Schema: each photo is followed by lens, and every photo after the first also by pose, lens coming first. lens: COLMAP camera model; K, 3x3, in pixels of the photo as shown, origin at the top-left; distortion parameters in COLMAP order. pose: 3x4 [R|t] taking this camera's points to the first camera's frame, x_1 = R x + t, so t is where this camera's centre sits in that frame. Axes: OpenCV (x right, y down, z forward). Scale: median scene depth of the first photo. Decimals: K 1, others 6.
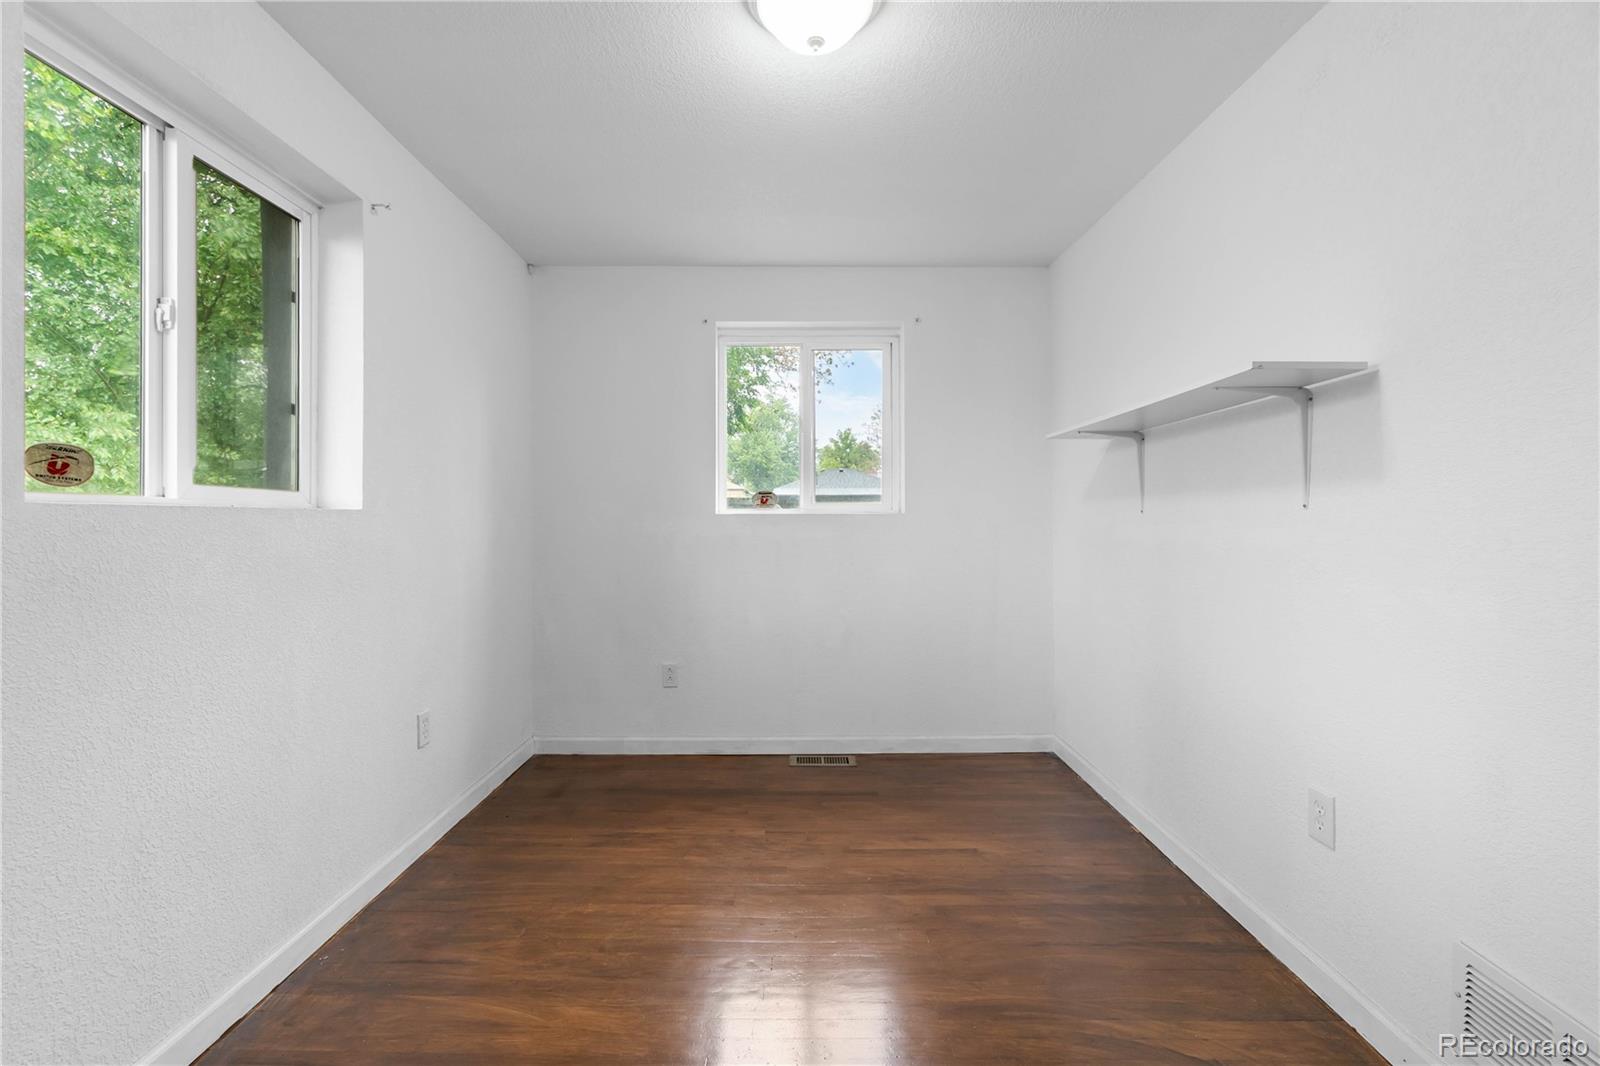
lens RADIAL K [[674.3, 0, 795.3], [0, 674.3, 524.4], [0, 0, 1]] dist [-0.007610, 0.000019]
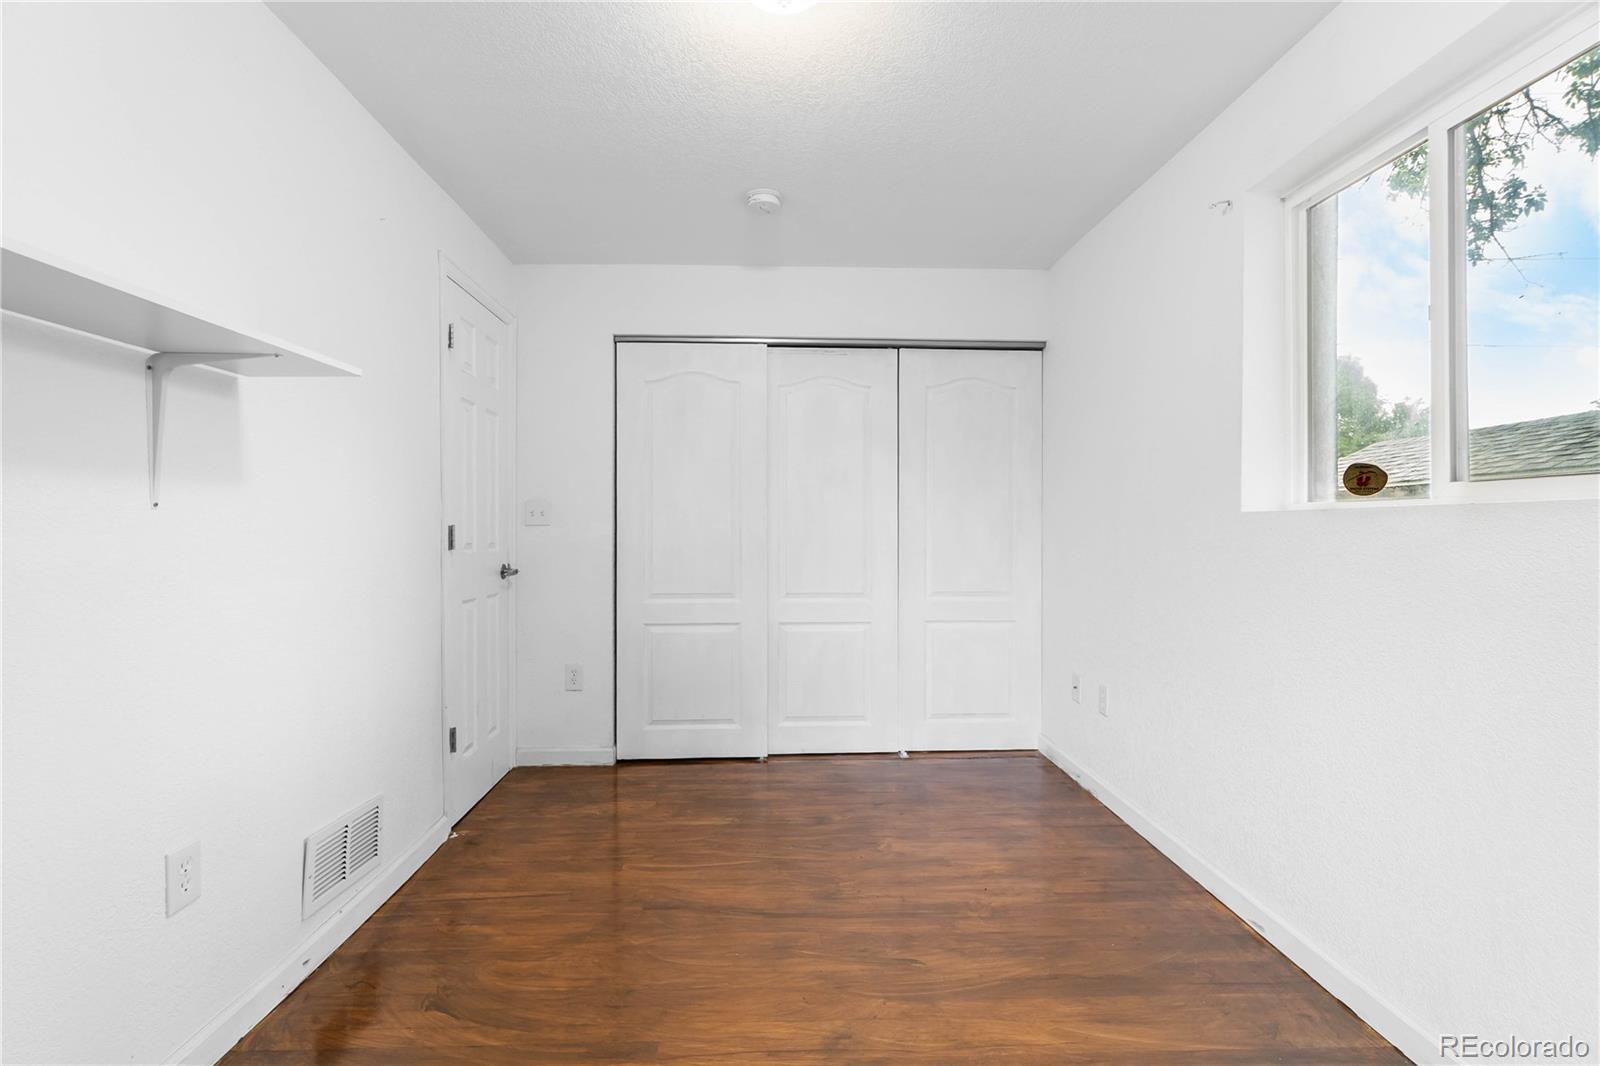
lens RADIAL K [[674.3, 0, 795.3], [0, 674.3, 524.4], [0, 0, 1]] dist [-0.007610, 0.000019]
pose [[-0.999193, 0.003005, -0.040052, 0.057233], [0.003000, 0.999995, 0.000178, -0.003278], [0.040052, 0.000058, -0.999198, 2.041135]]
